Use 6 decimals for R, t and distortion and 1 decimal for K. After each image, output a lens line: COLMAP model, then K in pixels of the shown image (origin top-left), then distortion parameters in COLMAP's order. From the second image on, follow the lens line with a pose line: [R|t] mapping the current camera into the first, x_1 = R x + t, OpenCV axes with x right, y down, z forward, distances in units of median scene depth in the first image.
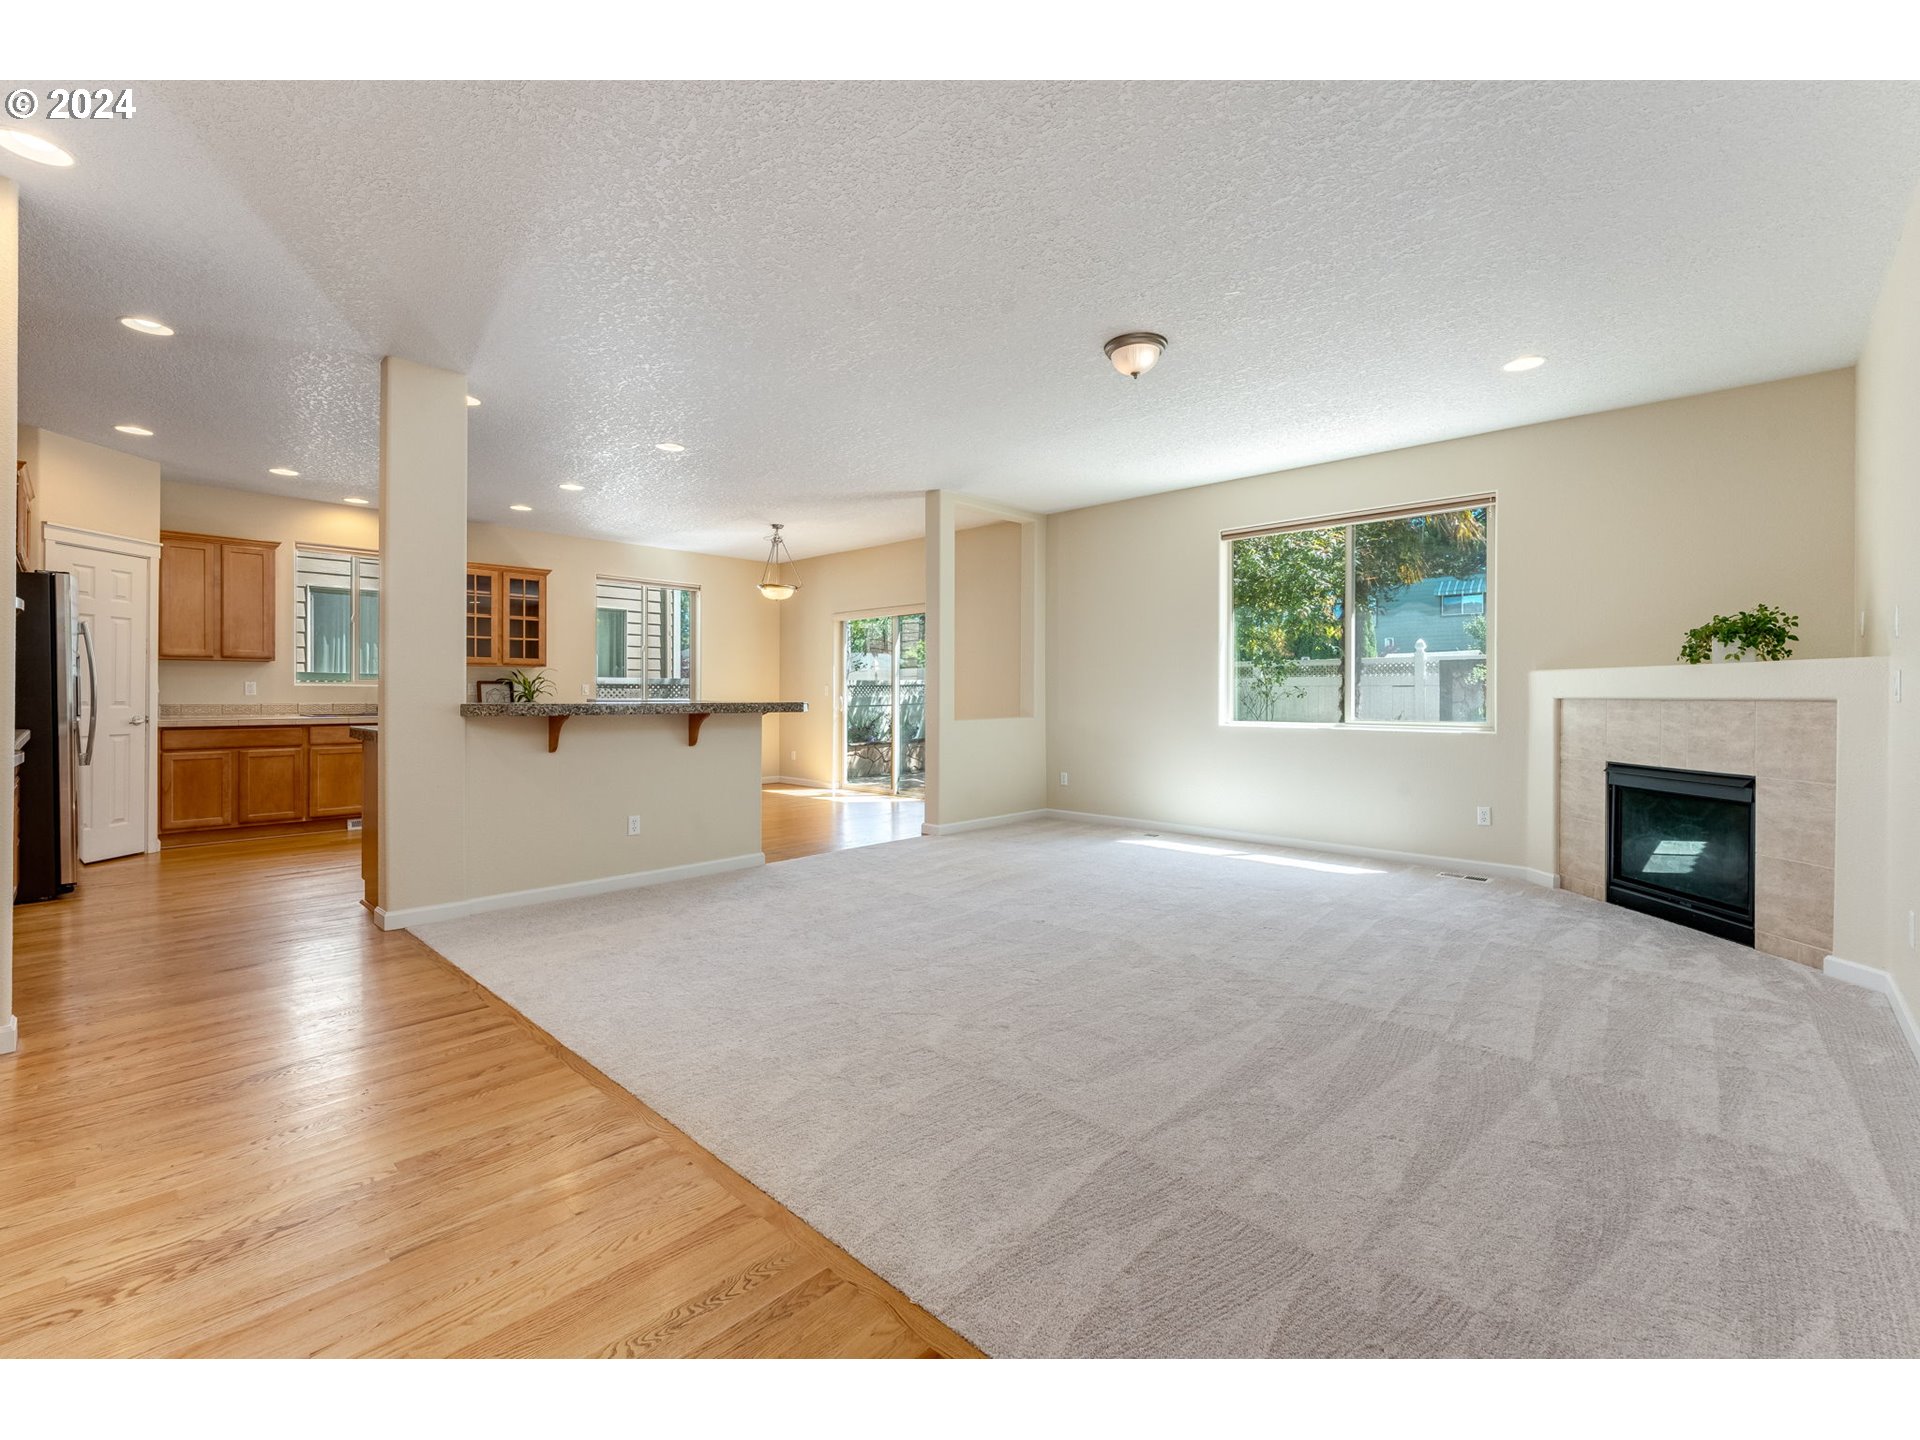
lens RADIAL K [[823.4, 0, 957.5], [0, 823.4, 689.4], [0, 0, 1]] dist [-0.001694, -0.000130]
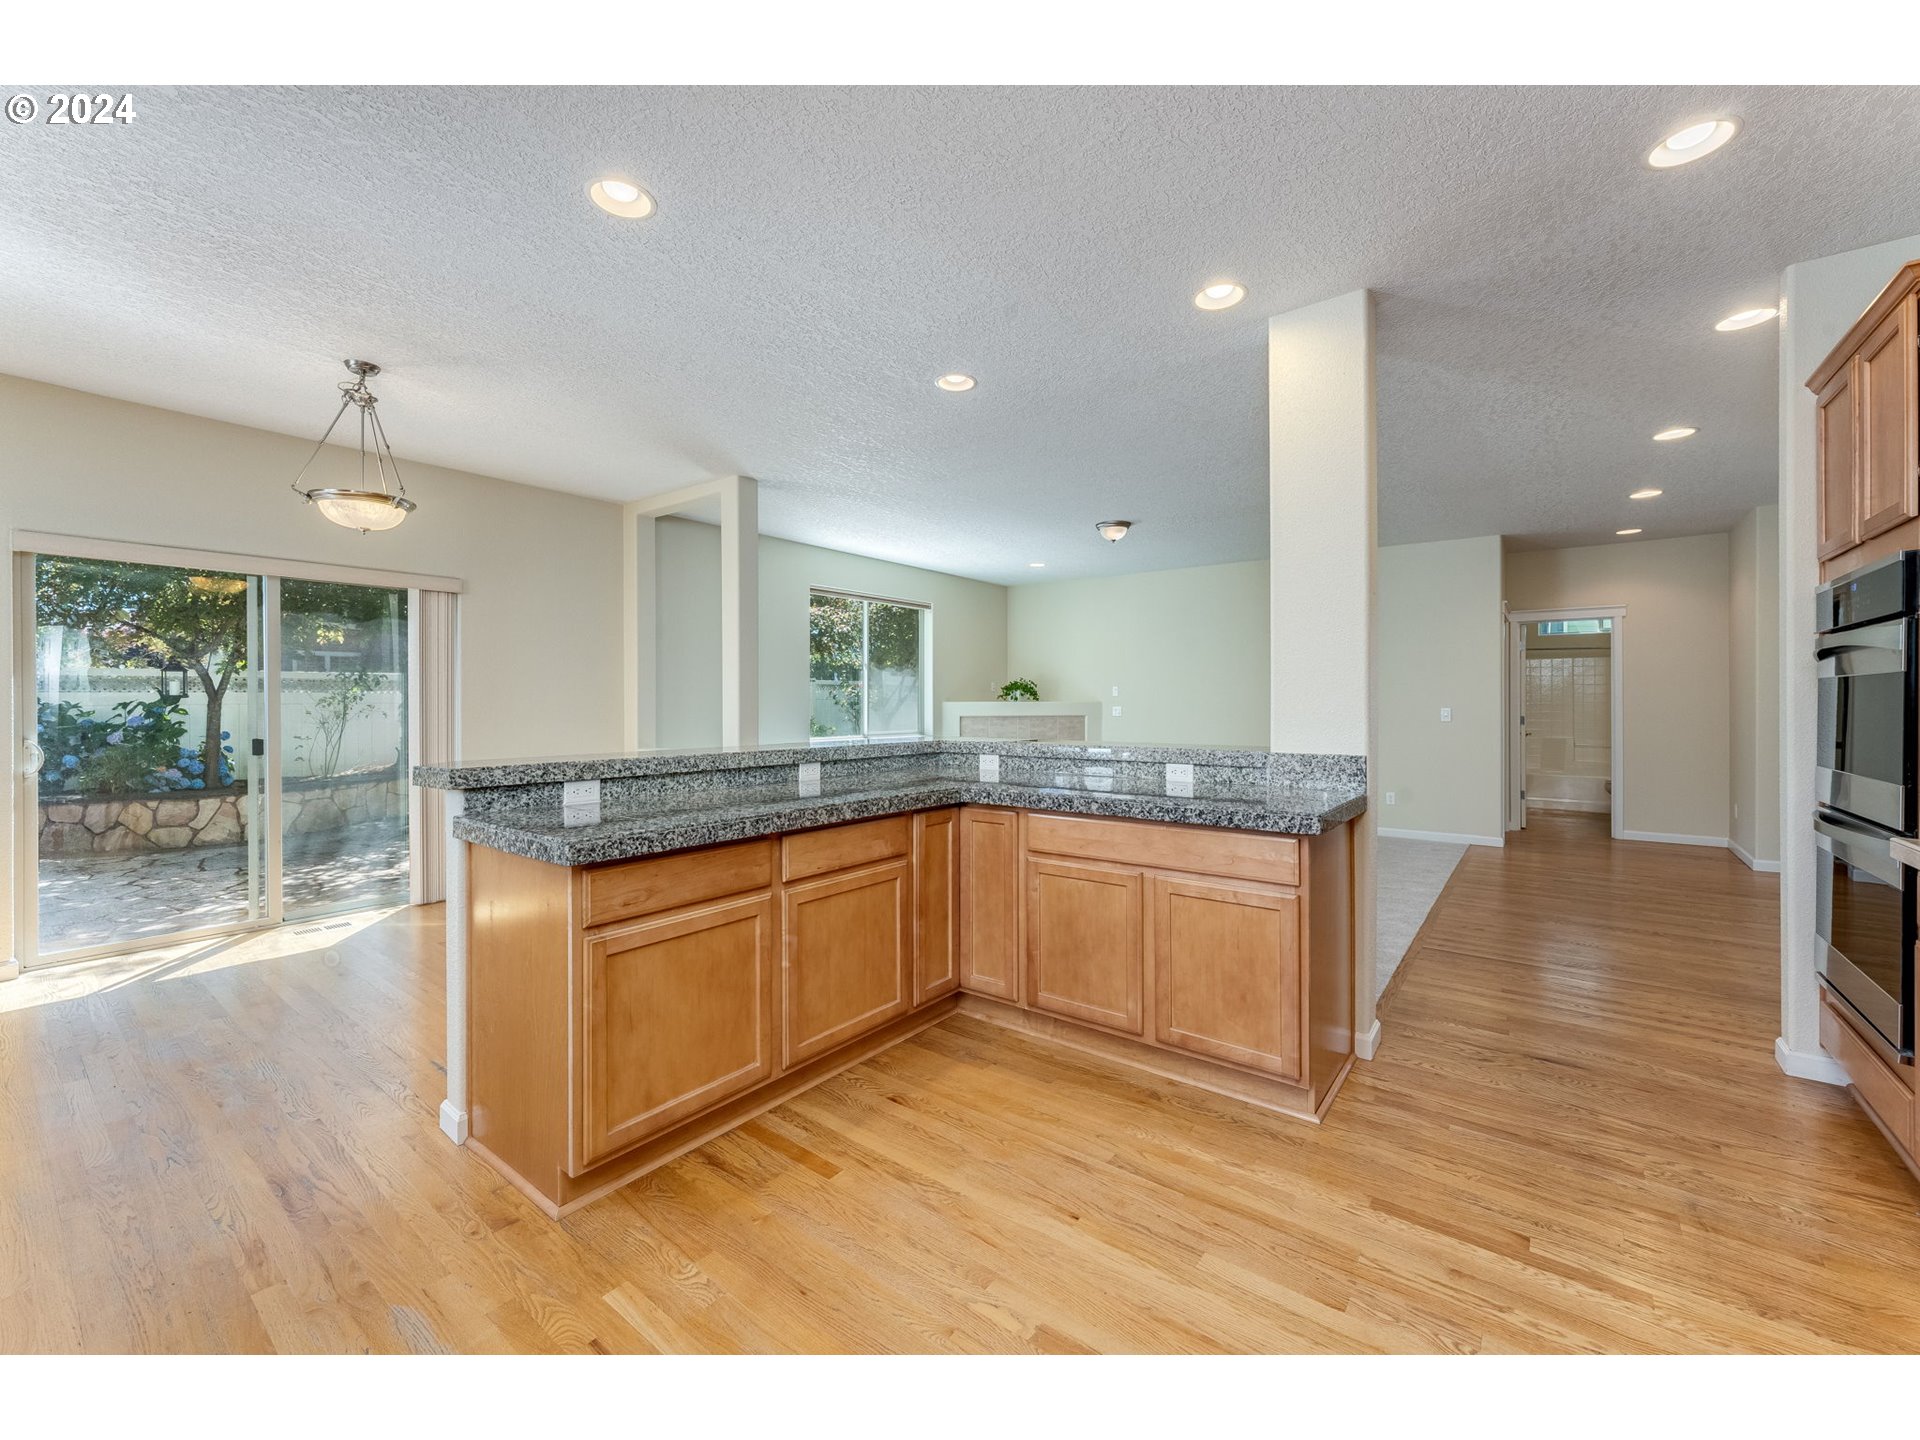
lens RADIAL K [[767.2, 0, 945.8], [0, 767.2, 705.7], [0, 0, 1]] dist [-0.000475, -0.000114]
pose [[-0.086553, -0.005408, 0.996233, -0.849819], [-0.004389, 0.999978, 0.005047, -0.018267], [-0.996238, -0.003935, -0.086575, 0.903705]]
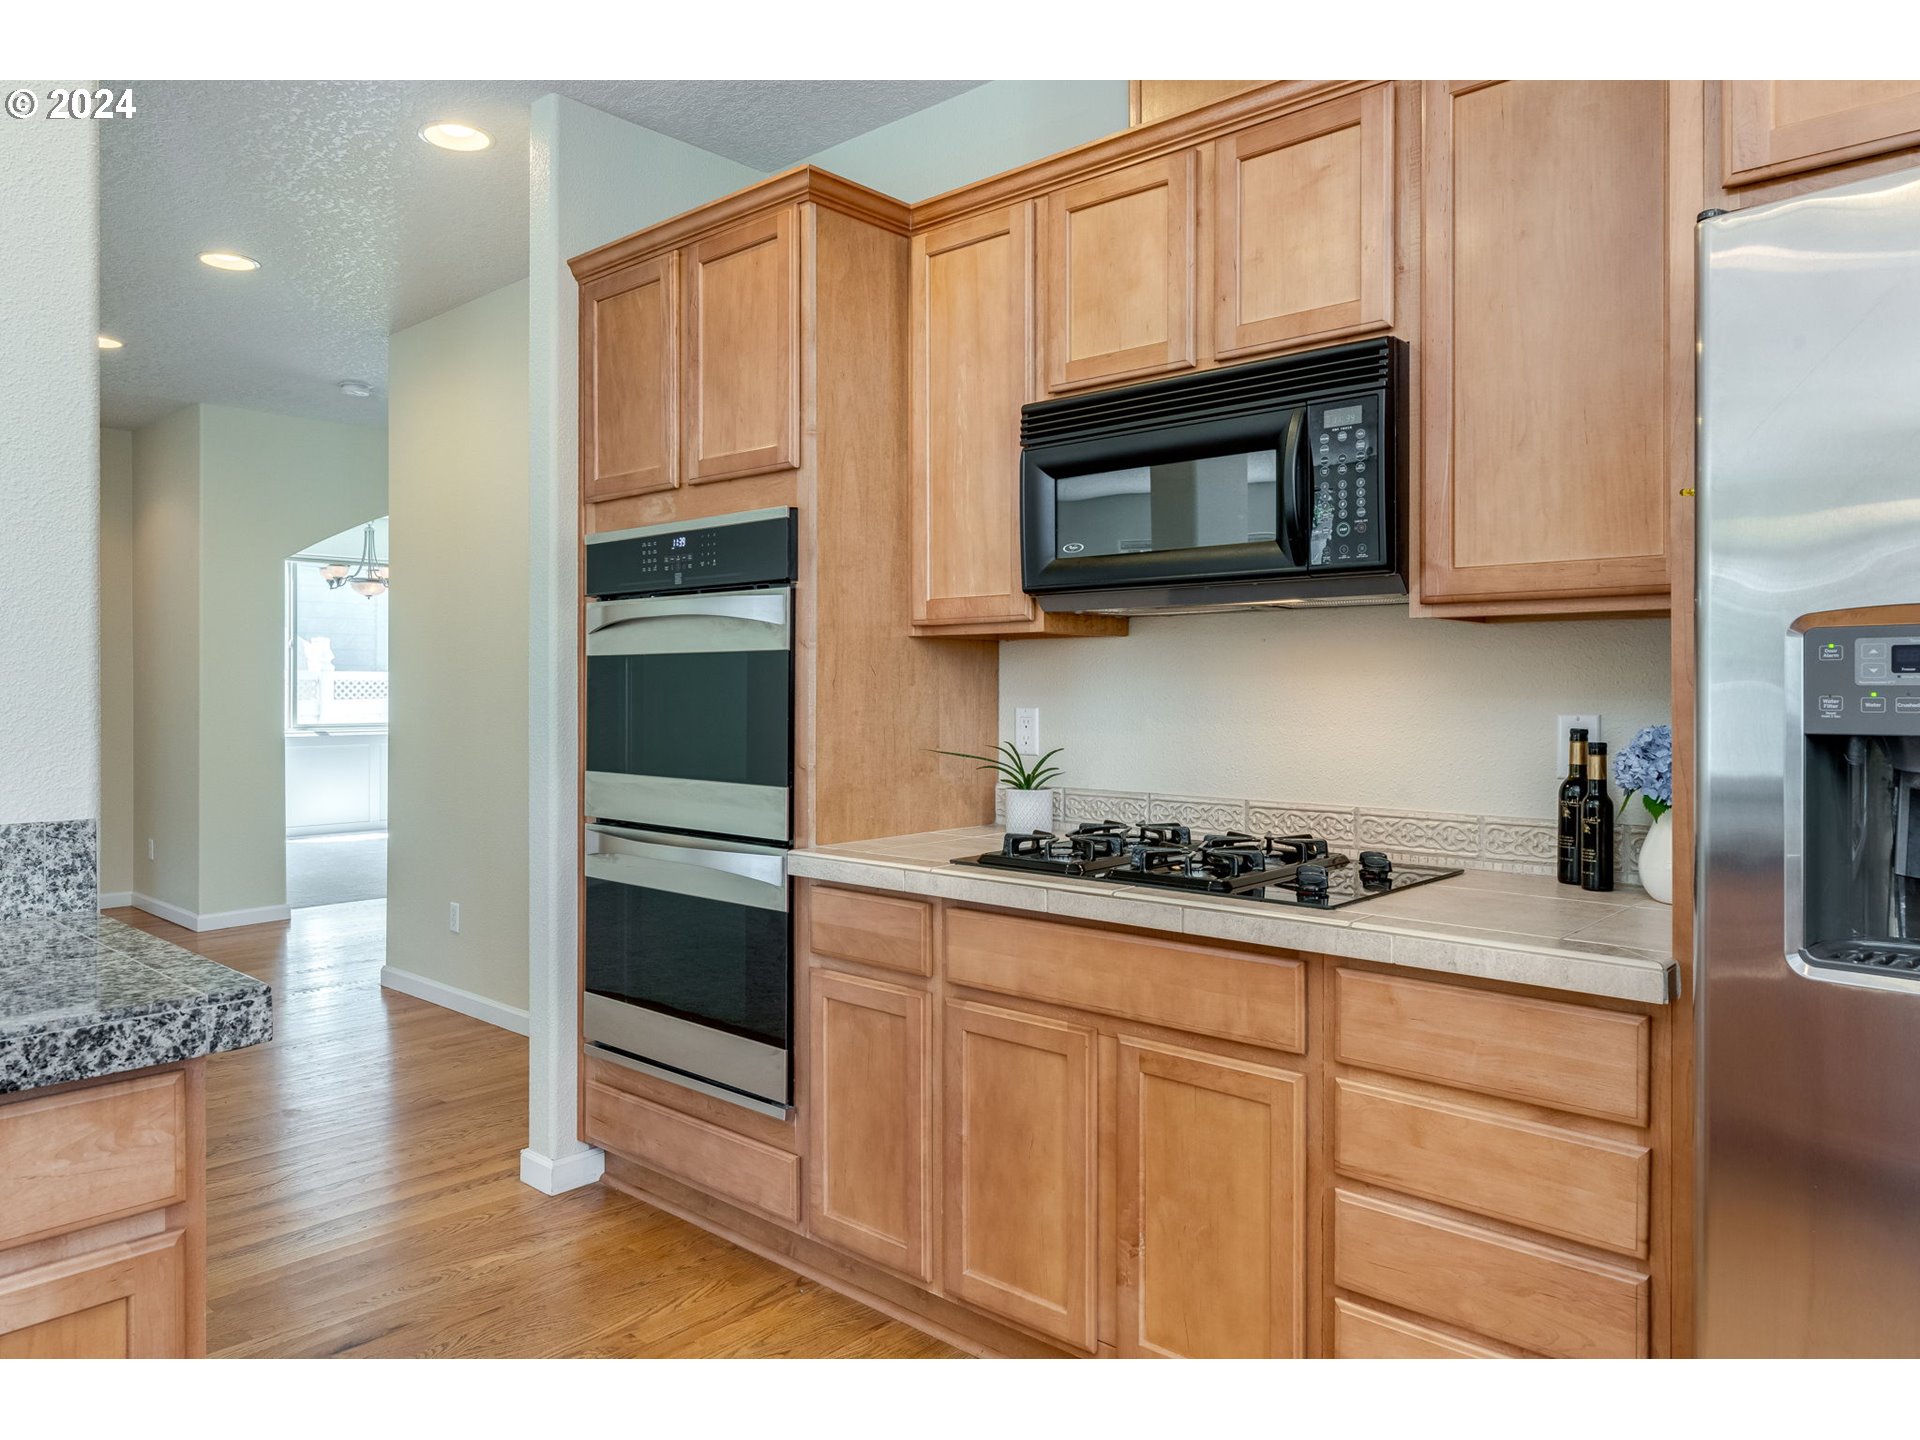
lens RADIAL K [[1274.9, 0, 961.6], [0, 1274.9, 688.5], [0, 0, 1]] dist [0.004276, -0.000808]
pose [[-0.999859, -0.002702, -0.016601, -0.631448], [-0.002629, 0.999987, -0.004422, -0.017639], [0.016613, -0.004378, -0.999852, 0.922798]]
